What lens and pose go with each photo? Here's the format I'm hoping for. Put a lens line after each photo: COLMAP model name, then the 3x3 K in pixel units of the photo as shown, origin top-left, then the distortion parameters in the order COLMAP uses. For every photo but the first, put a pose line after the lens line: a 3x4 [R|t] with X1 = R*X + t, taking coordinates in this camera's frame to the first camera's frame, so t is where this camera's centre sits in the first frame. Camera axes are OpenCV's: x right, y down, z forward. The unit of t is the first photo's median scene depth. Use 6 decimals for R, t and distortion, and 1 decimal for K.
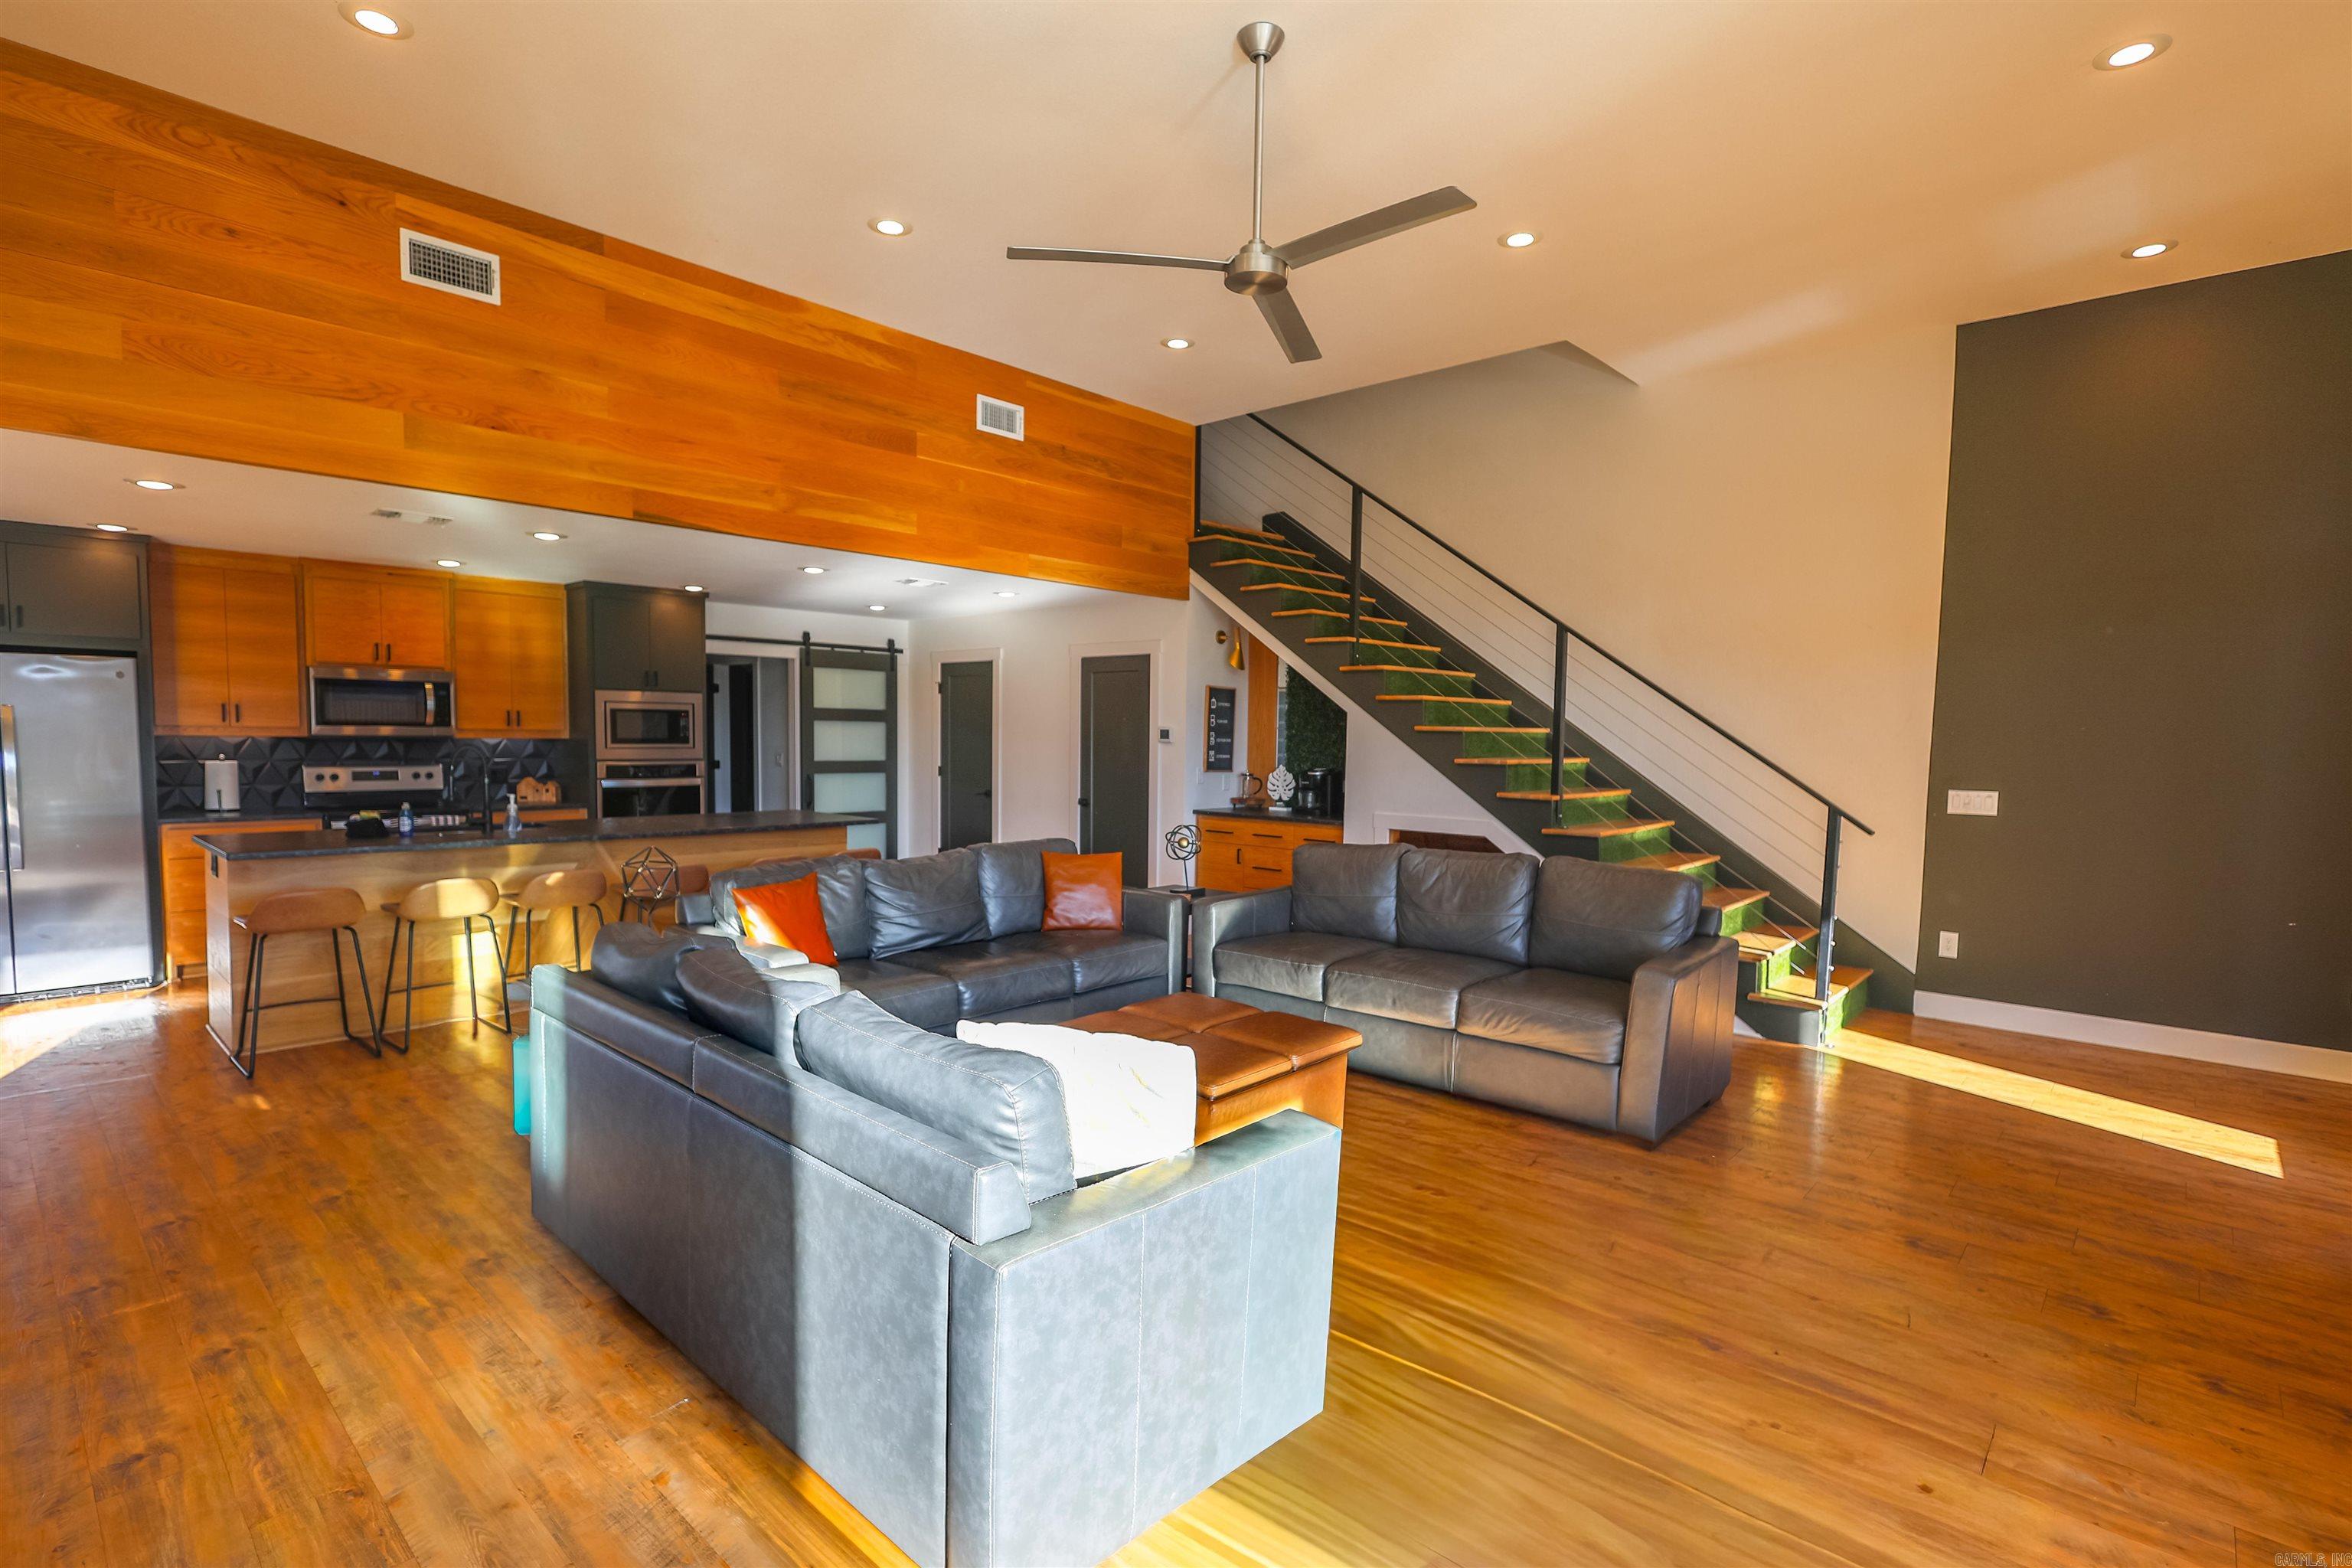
lens RADIAL K [[1095.5, 0, 1170.3], [0, 1095.5, 794.4], [0, 0, 1]] dist [0.000680, -0.000225]
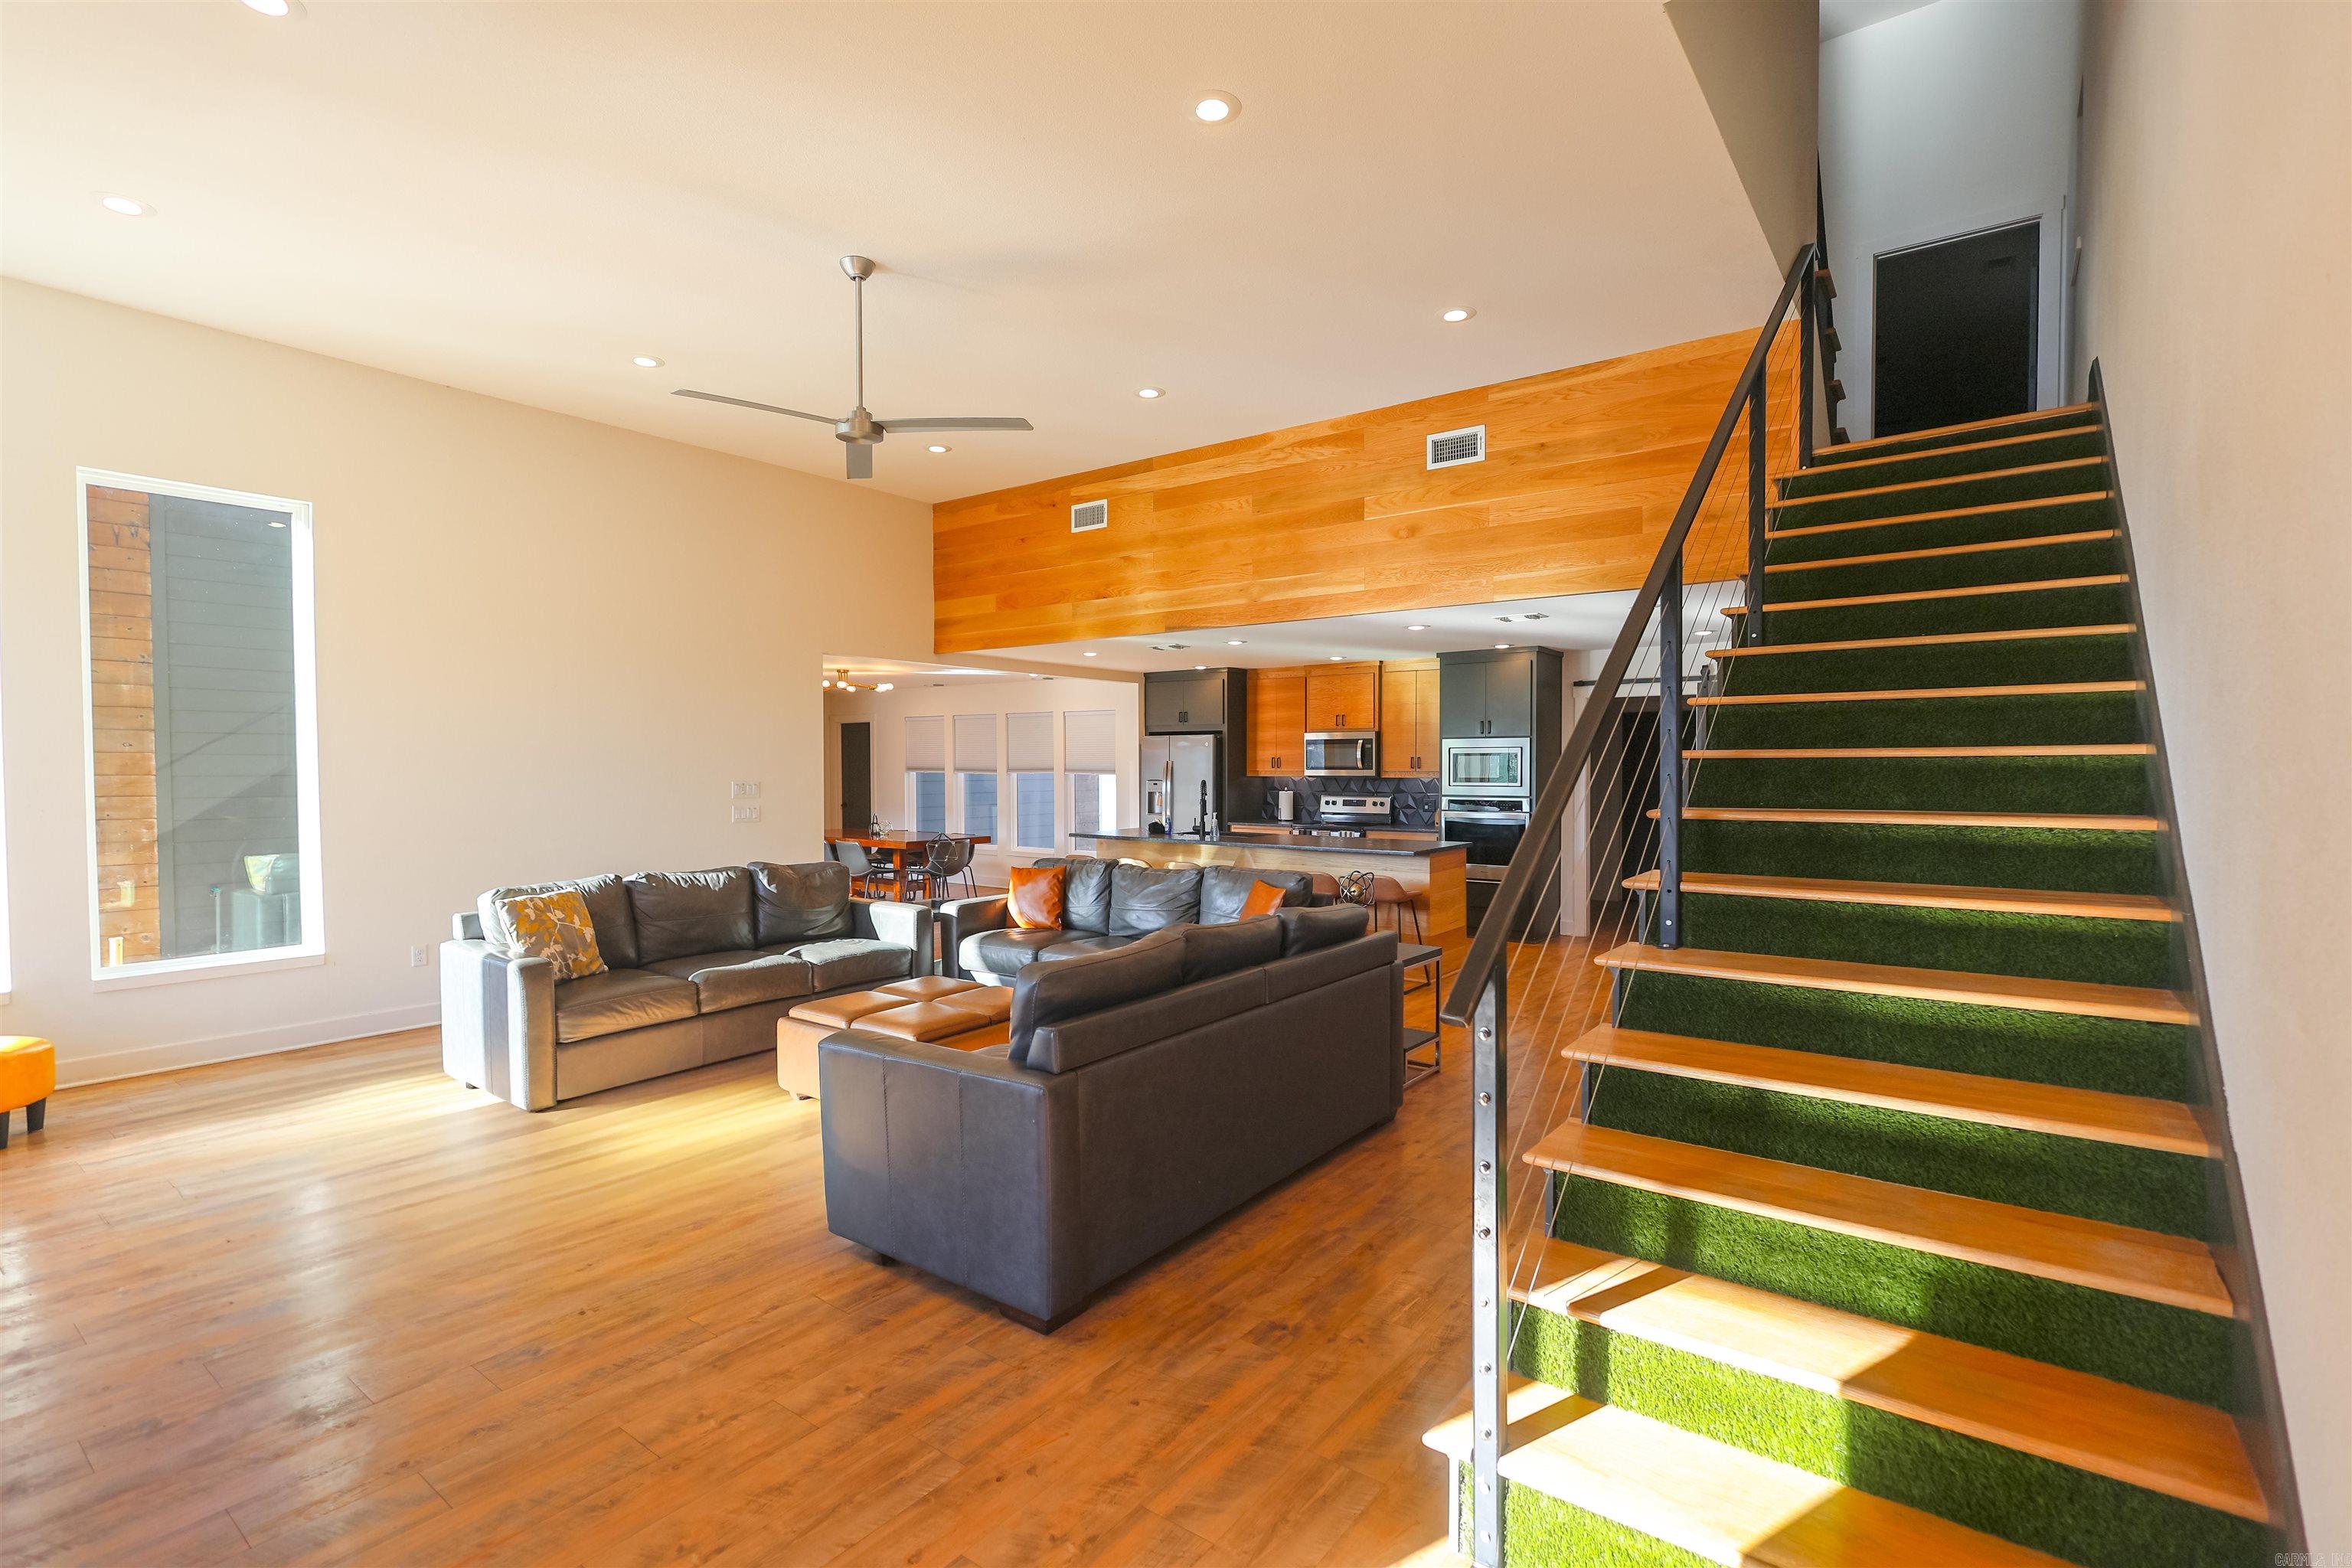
lens RADIAL K [[1095.5, 0, 1184.5], [0, 1095.5, 791.7], [0, 0, 1]] dist [0.000680, -0.000225]
pose [[0.104937, 0.008245, -0.994445, 0.777368], [-0.055184, 0.998473, 0.002455, -0.025189], [0.992947, 0.054620, 0.105232, 0.658341]]
